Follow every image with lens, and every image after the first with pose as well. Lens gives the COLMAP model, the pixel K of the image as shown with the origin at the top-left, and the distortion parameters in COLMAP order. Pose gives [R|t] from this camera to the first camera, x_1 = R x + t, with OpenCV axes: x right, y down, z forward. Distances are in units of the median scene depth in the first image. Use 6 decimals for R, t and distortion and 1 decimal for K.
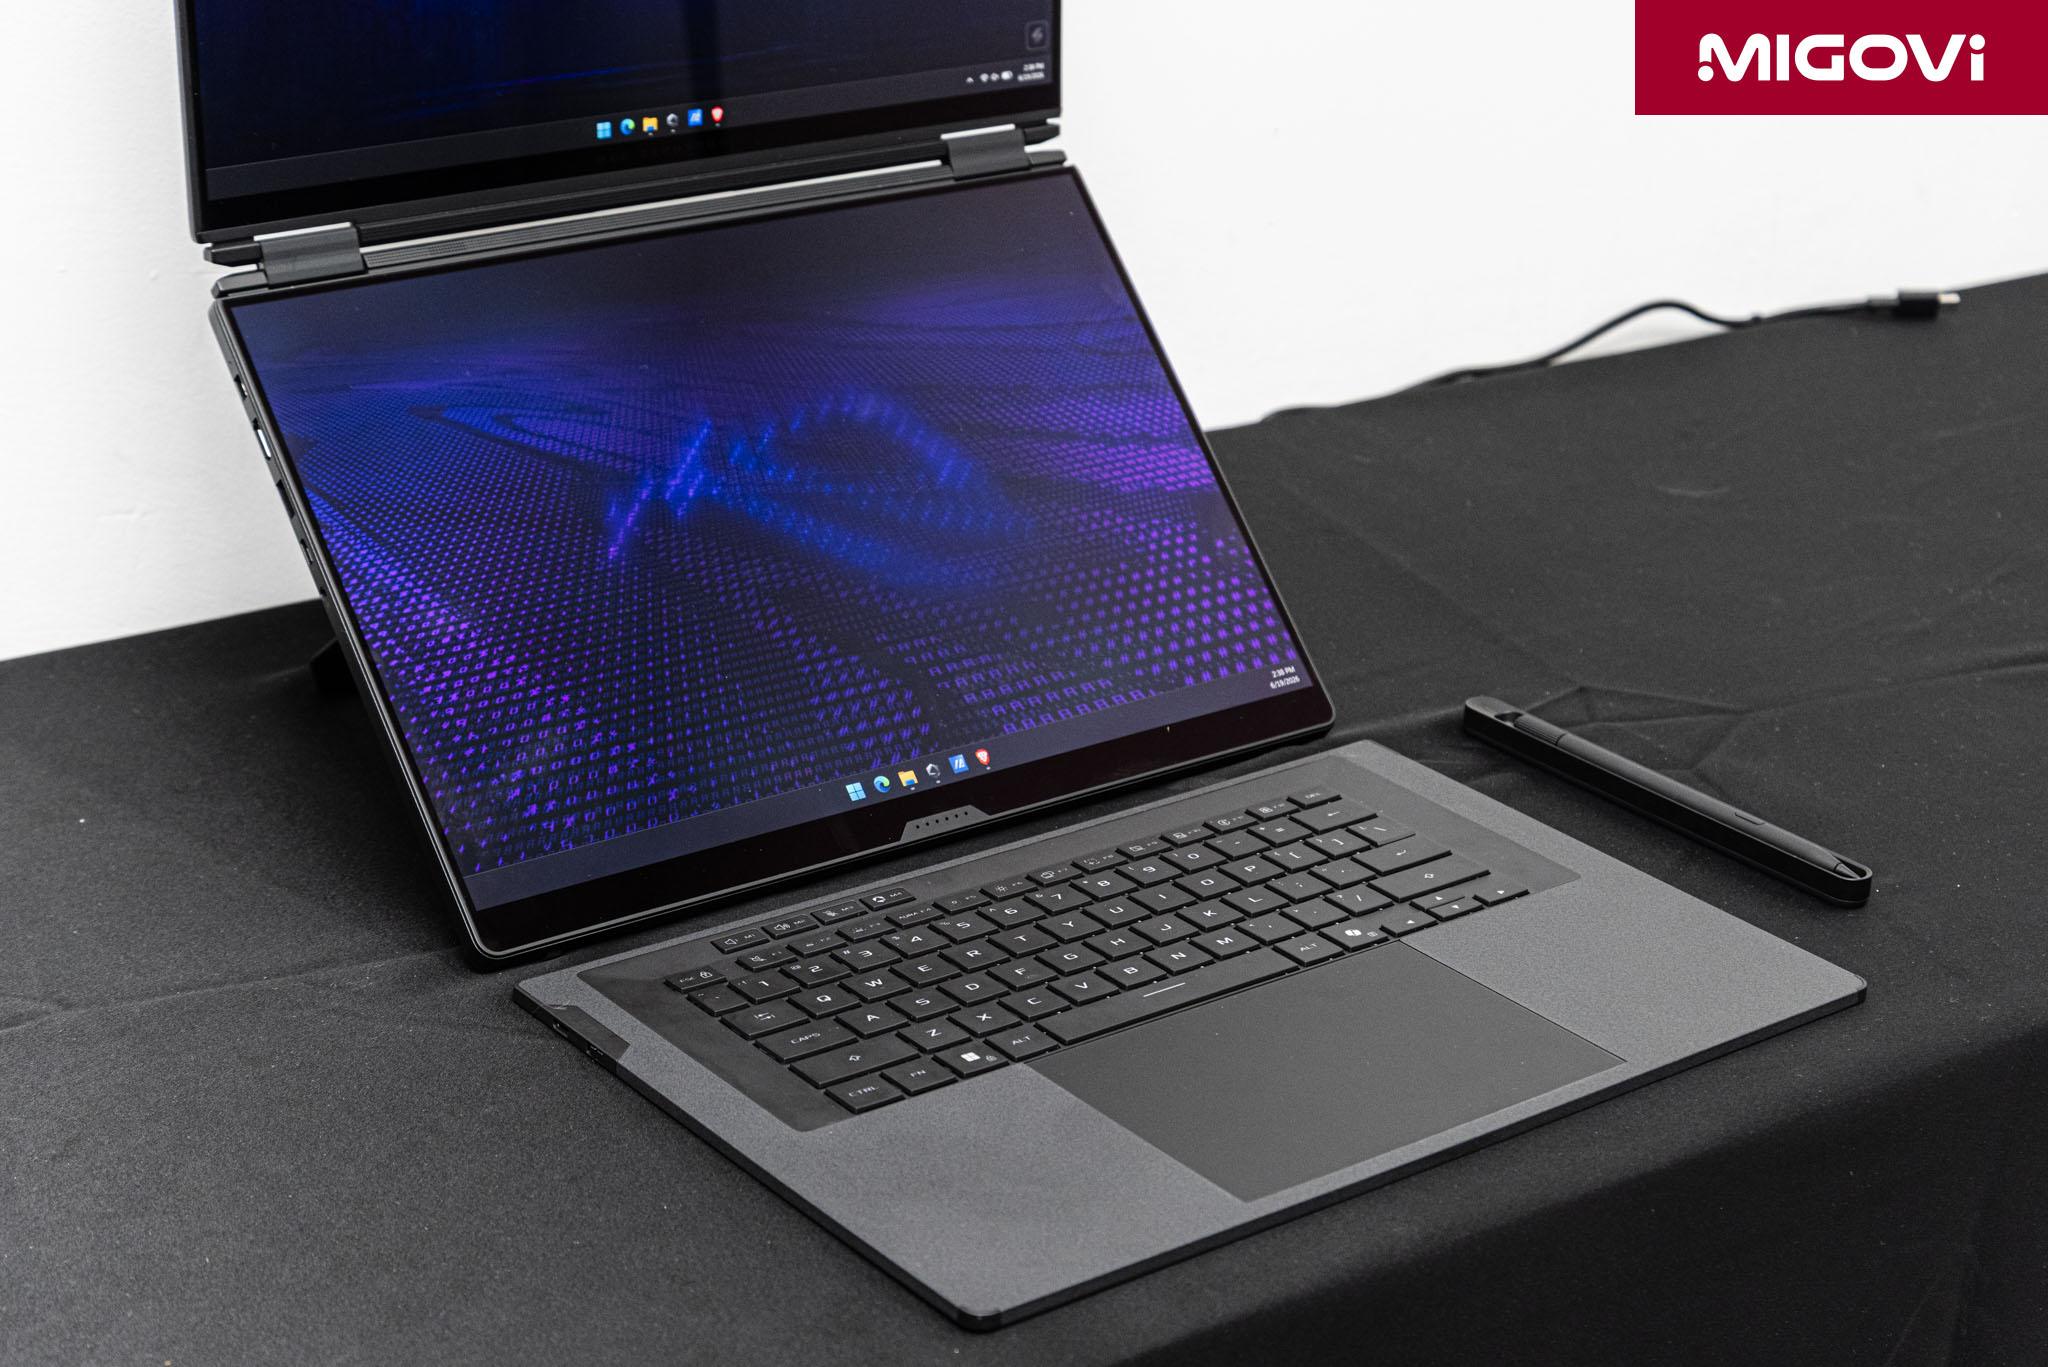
lens RADIAL K [[3673.3, 0, 1024.0], [0, 3673.3, 683.5], [0, 0, 1]] dist [0.005635, 0.059410]
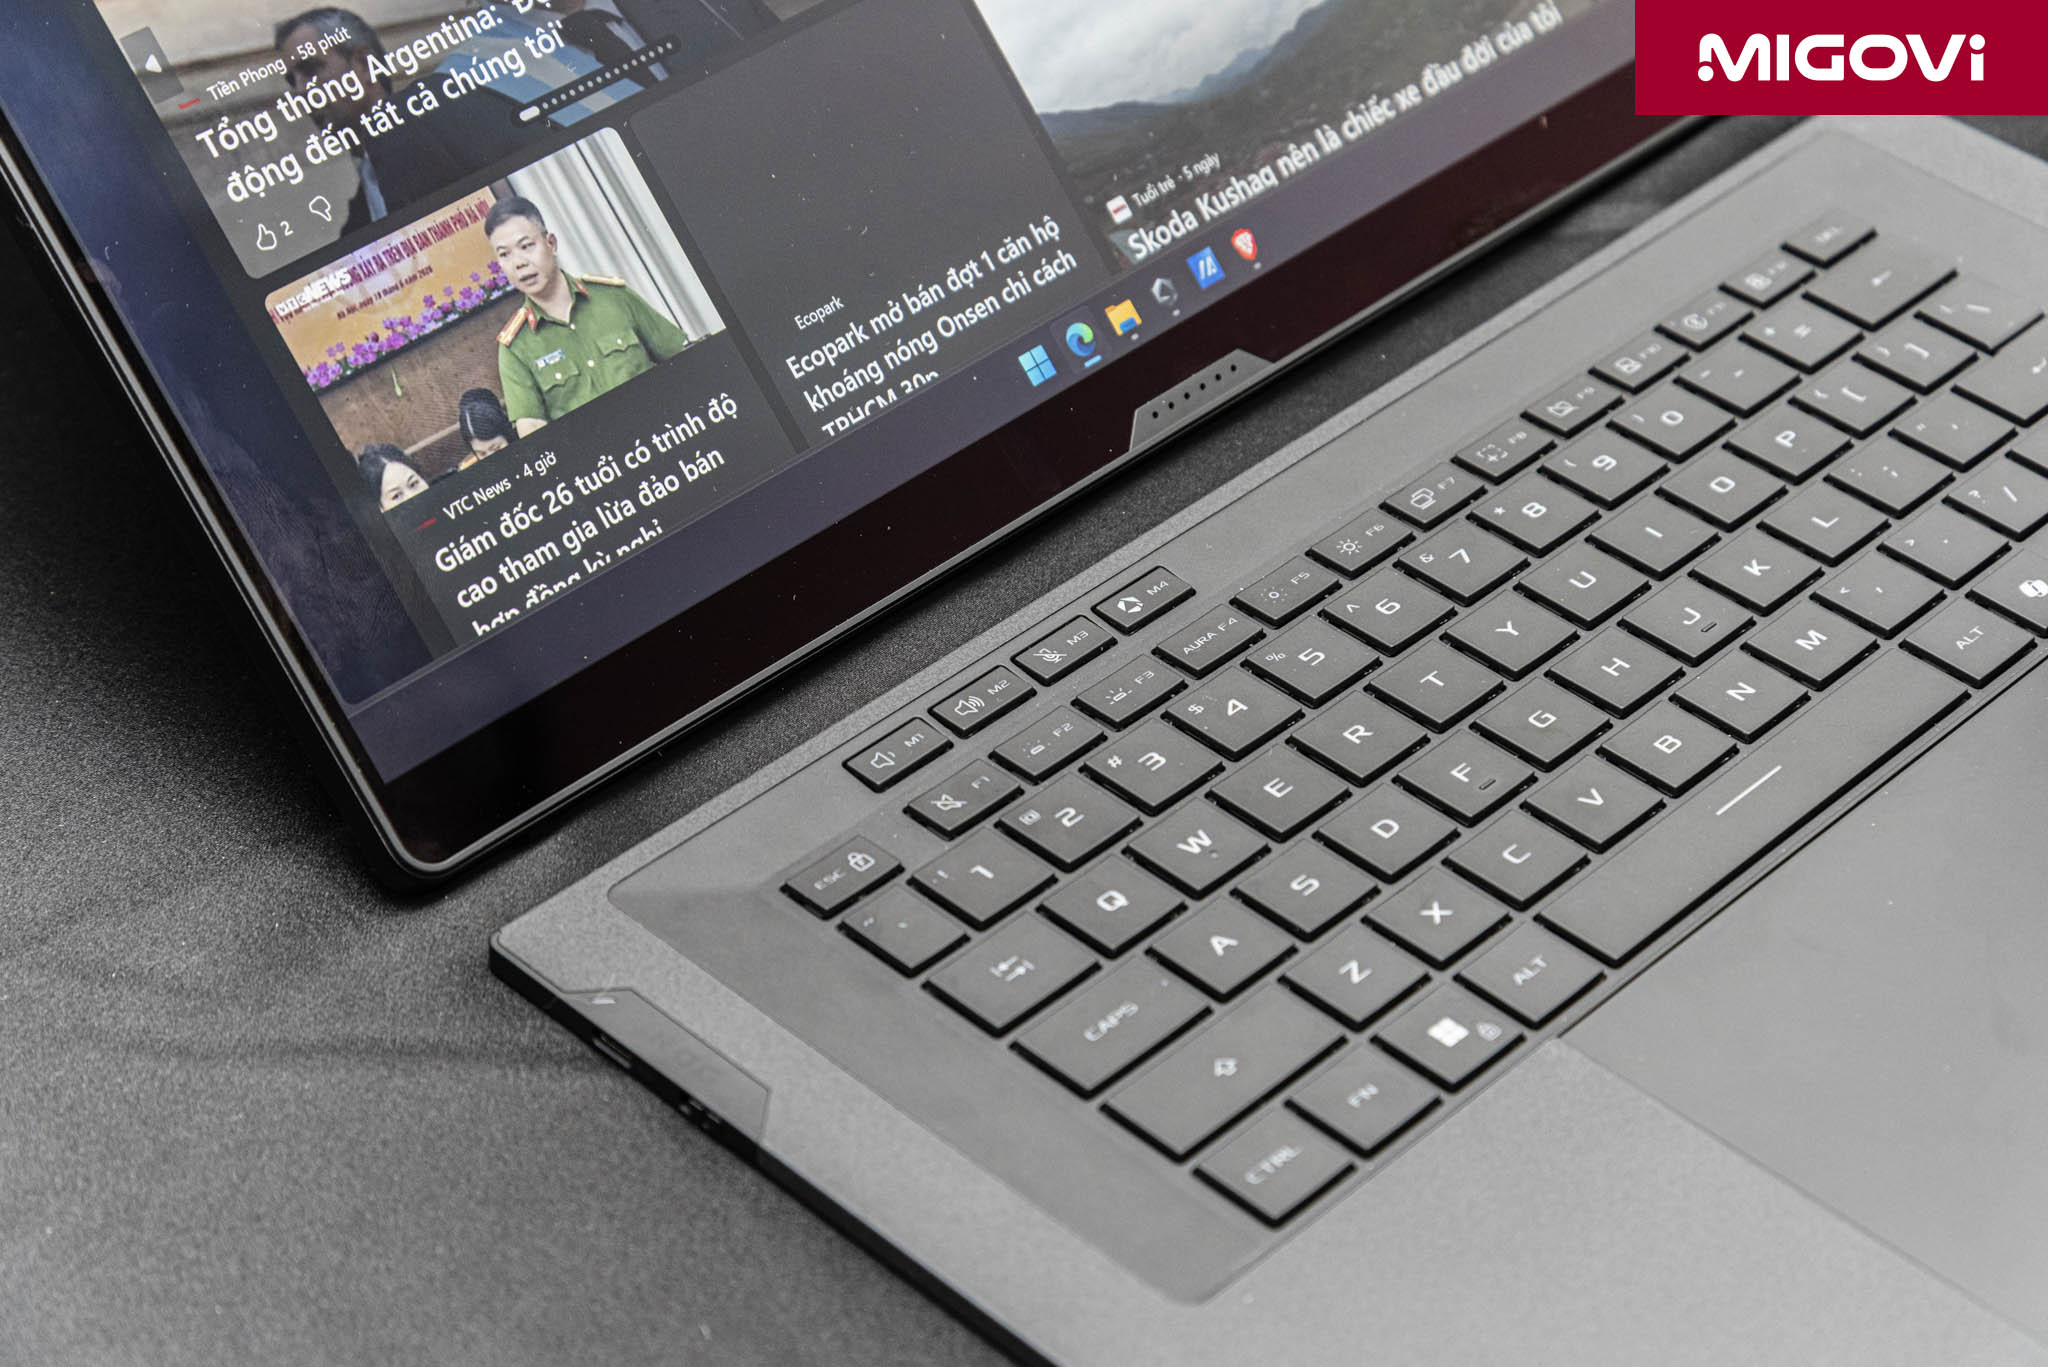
lens RADIAL K [[4374.2, 0, 1024.0], [0, 4374.2, 683.5], [0, 0, 1]] dist [-0.074947, 0.046042]
pose [[0.990634, -0.098750, 0.094304, -0.114358], [0.066279, 0.951572, 0.300196, -0.116608], [-0.119381, -0.291134, 0.949204, 0.425716]]
